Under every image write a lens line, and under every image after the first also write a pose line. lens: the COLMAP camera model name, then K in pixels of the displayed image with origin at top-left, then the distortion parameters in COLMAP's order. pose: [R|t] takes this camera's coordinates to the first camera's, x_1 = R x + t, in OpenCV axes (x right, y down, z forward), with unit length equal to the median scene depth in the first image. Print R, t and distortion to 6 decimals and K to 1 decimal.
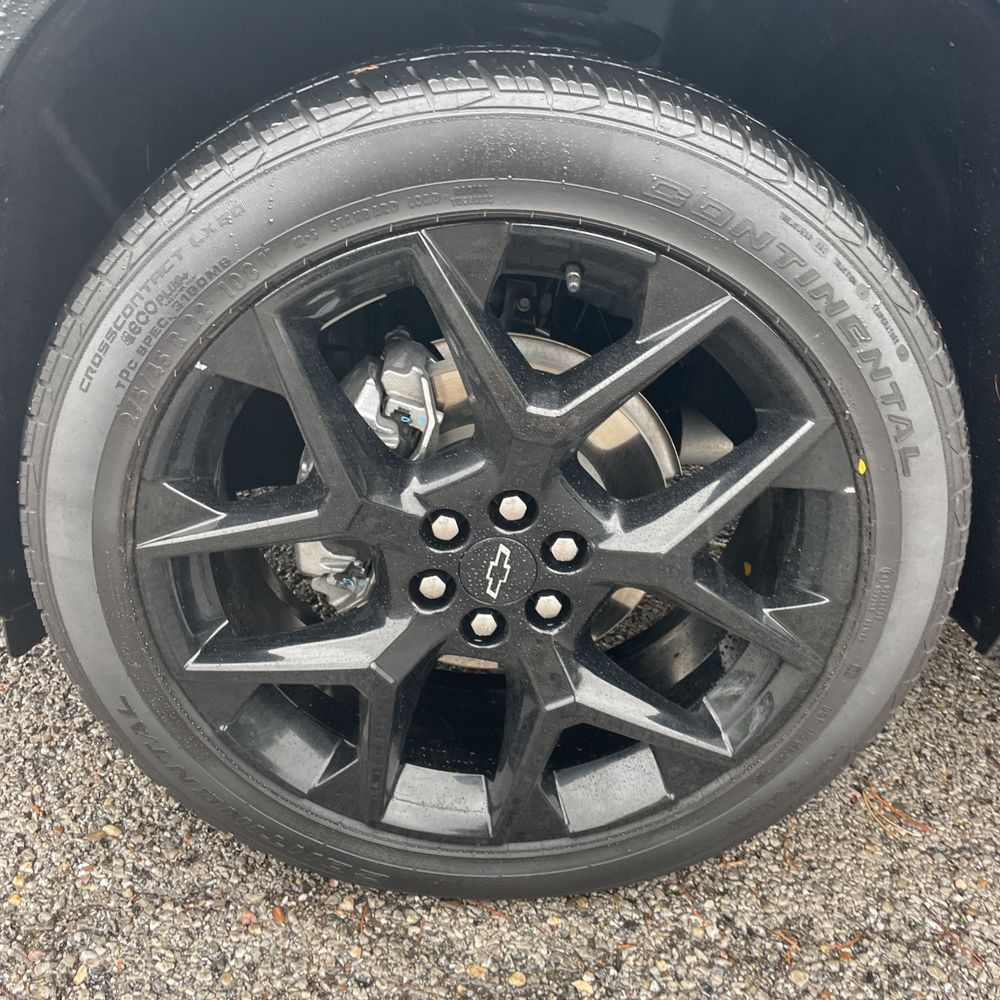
lens RADIAL K [[1037.9, 0, 491.2], [0, 1037.9, 501.0], [0, 0, 1]] dist [0.033420, 0.000000]
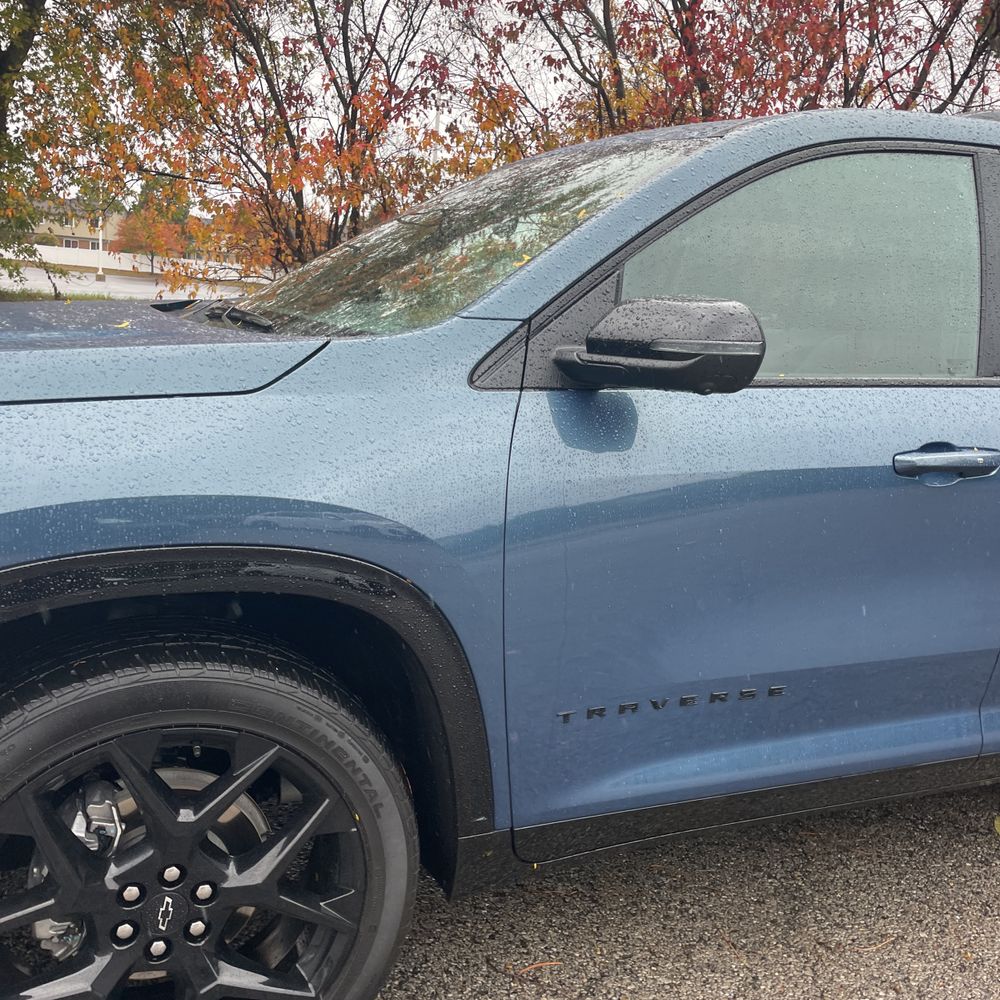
lens RADIAL K [[1037.9, 0, 500.5], [0, 1037.9, 489.4], [0, 0, 1]] dist [0.033420, 0.000000]
pose [[0.931147, -0.063578, 0.359059, -0.055476], [0.153566, 0.961476, -0.227996, -0.129254], [-0.330731, 0.267437, 0.905038, -0.972037]]
